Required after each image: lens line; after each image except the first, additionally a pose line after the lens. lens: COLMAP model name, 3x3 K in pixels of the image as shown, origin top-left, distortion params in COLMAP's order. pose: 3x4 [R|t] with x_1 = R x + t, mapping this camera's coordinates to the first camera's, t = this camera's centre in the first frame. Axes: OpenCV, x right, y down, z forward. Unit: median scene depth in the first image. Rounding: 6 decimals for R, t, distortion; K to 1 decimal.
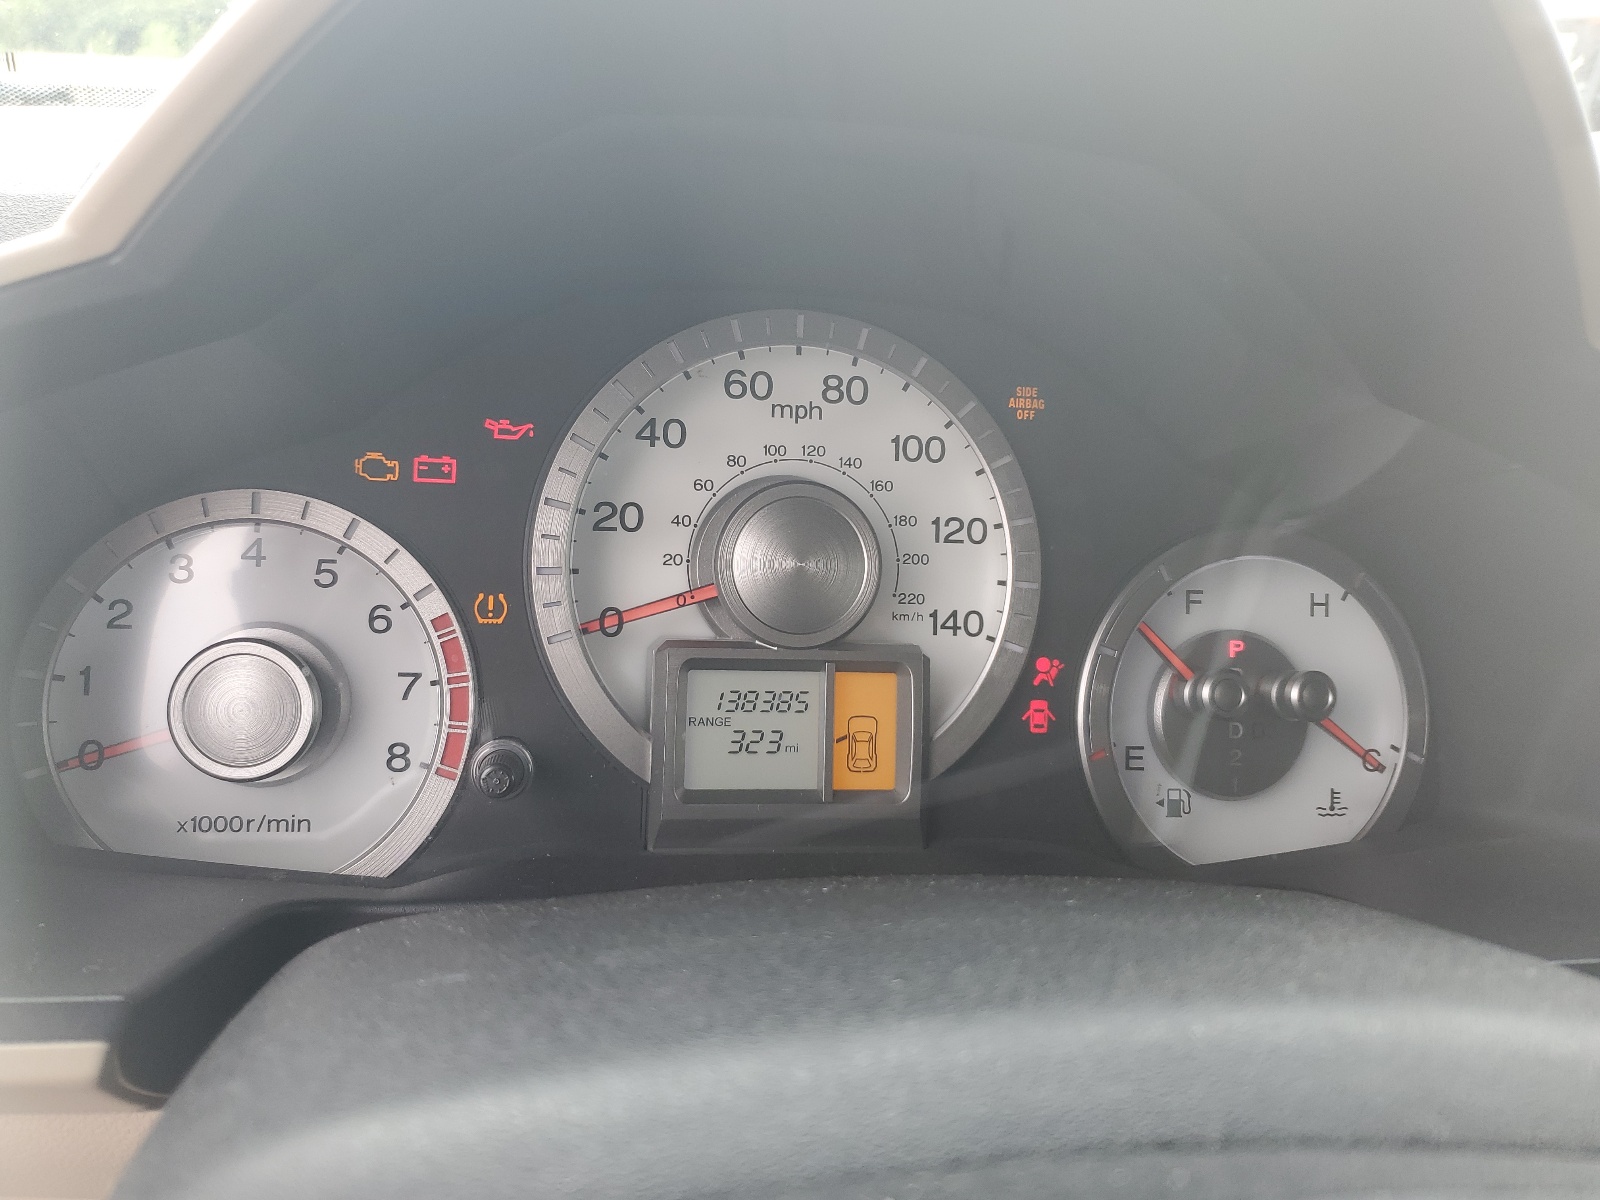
lens RADIAL K [[1221.2, 0, 796.2], [0, 1221.2, 600.0], [0, 0, 1]] dist [-0.002204, -0.000952]
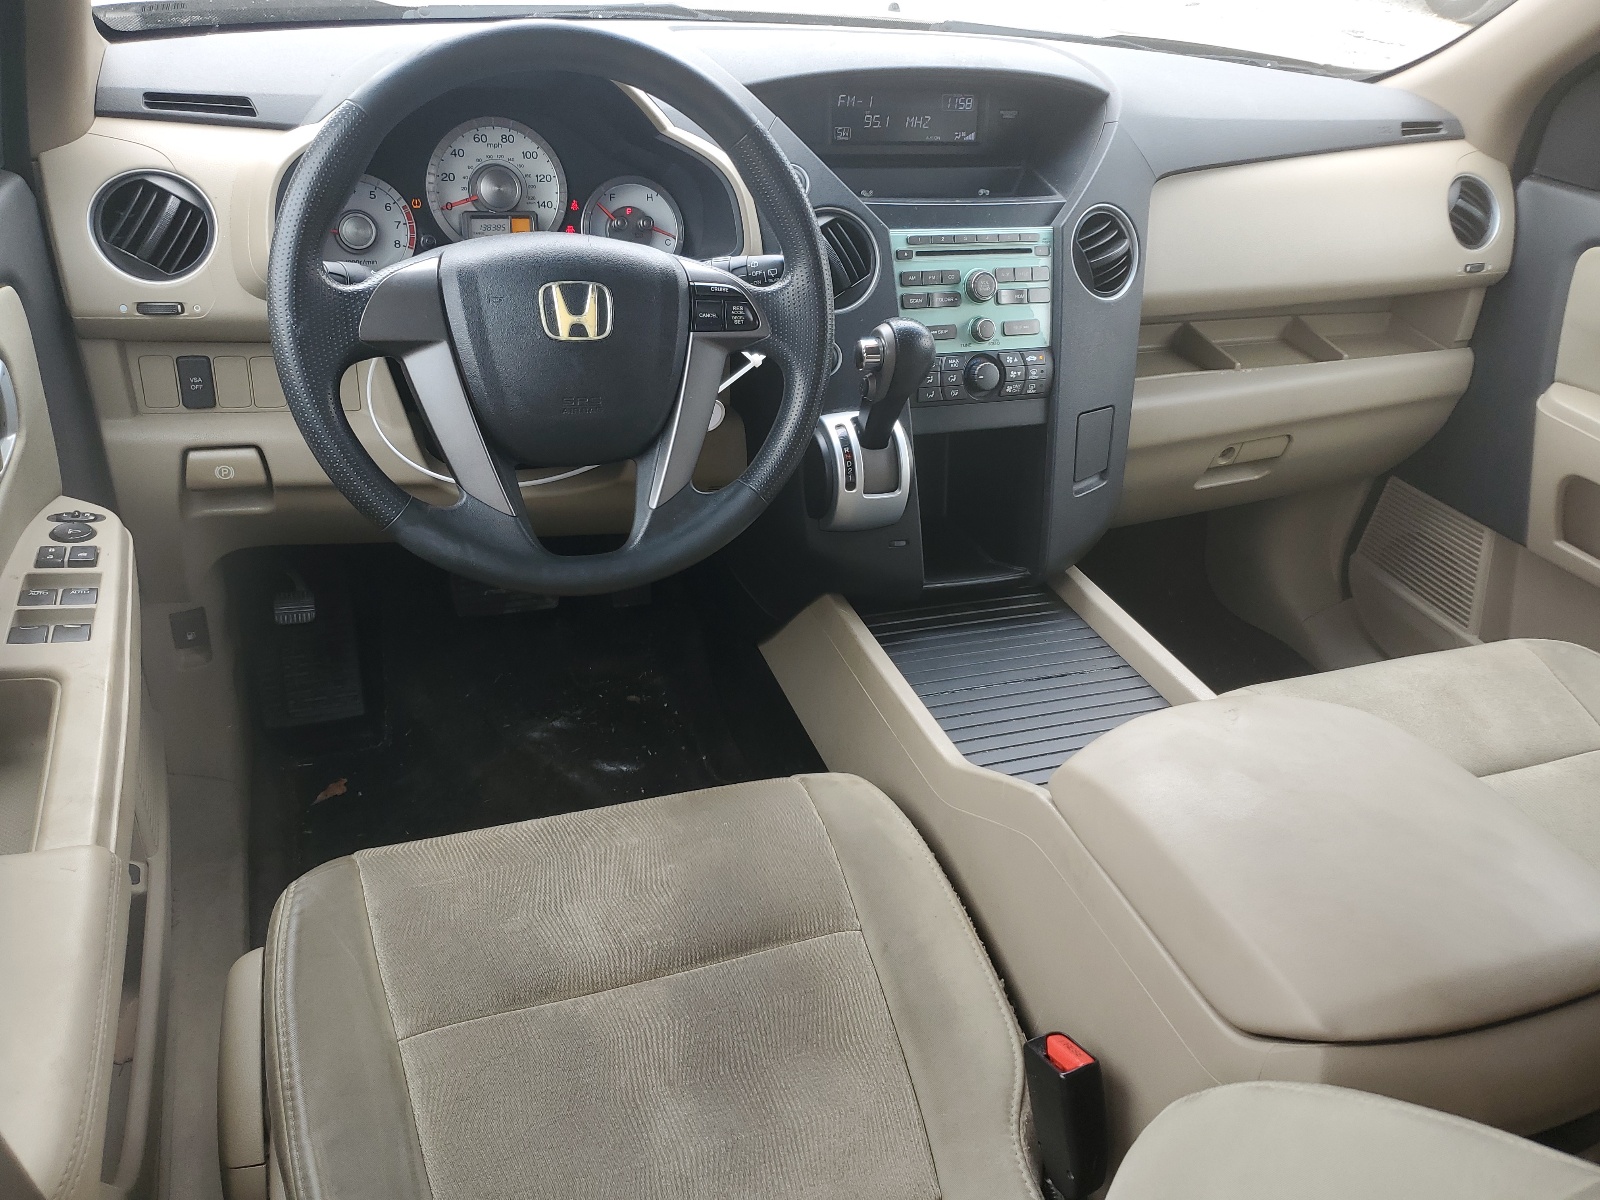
lens RADIAL K [[1221.2, 0, 806.7], [0, 1221.2, 594.2], [0, 0, 1]] dist [-0.002204, -0.000952]
pose [[0.996090, -0.044804, 0.076139, 0.602722], [0.017529, 0.944953, 0.326735, -0.062010], [-0.086587, -0.324123, 0.942044, -3.017234]]
